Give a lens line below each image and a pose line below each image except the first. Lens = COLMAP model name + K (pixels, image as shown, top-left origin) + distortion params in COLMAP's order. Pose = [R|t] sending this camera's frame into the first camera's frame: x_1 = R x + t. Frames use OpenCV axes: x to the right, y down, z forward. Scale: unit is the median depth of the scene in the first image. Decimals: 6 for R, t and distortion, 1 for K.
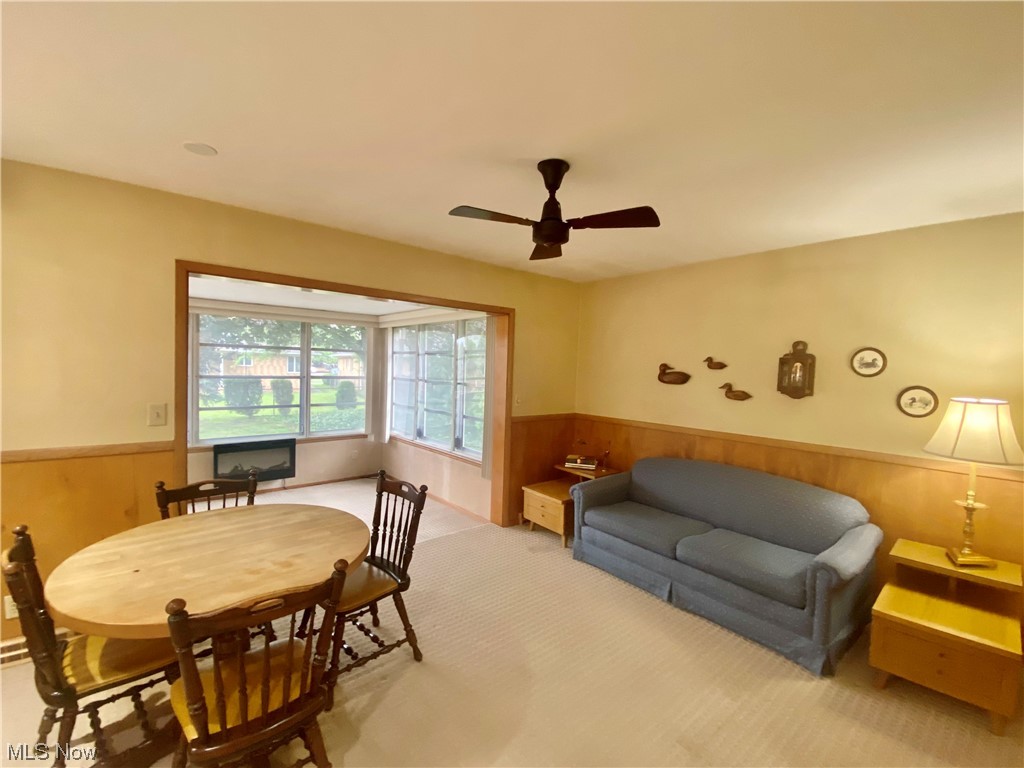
lens RADIAL K [[421.0, 0, 508.3], [0, 421.0, 385.0], [0, 0, 1]] dist [0.025924, -0.020268]
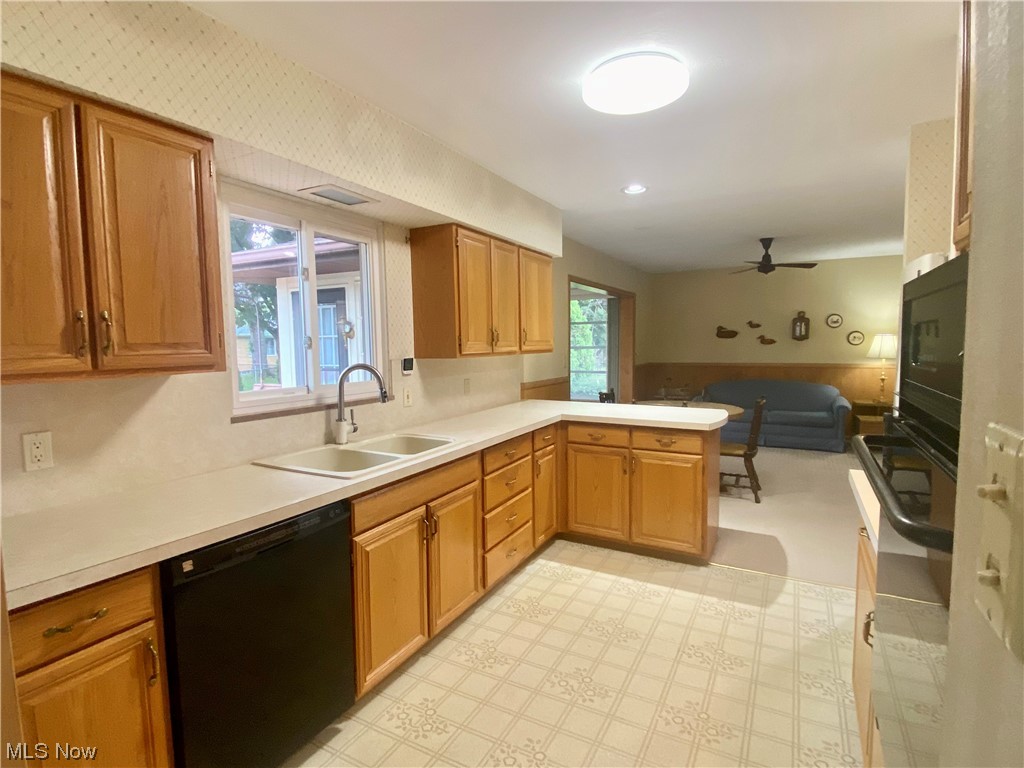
lens RADIAL K [[505.7, 0, 512.0], [0, 505.7, 384.0], [0, 0, 1]] dist [-0.000288, -0.000095]
pose [[0.931553, -0.073261, 0.356148, -1.412880], [0.058128, 0.996900, 0.053026, 0.029219], [-0.358929, -0.028694, 0.932924, -0.697170]]
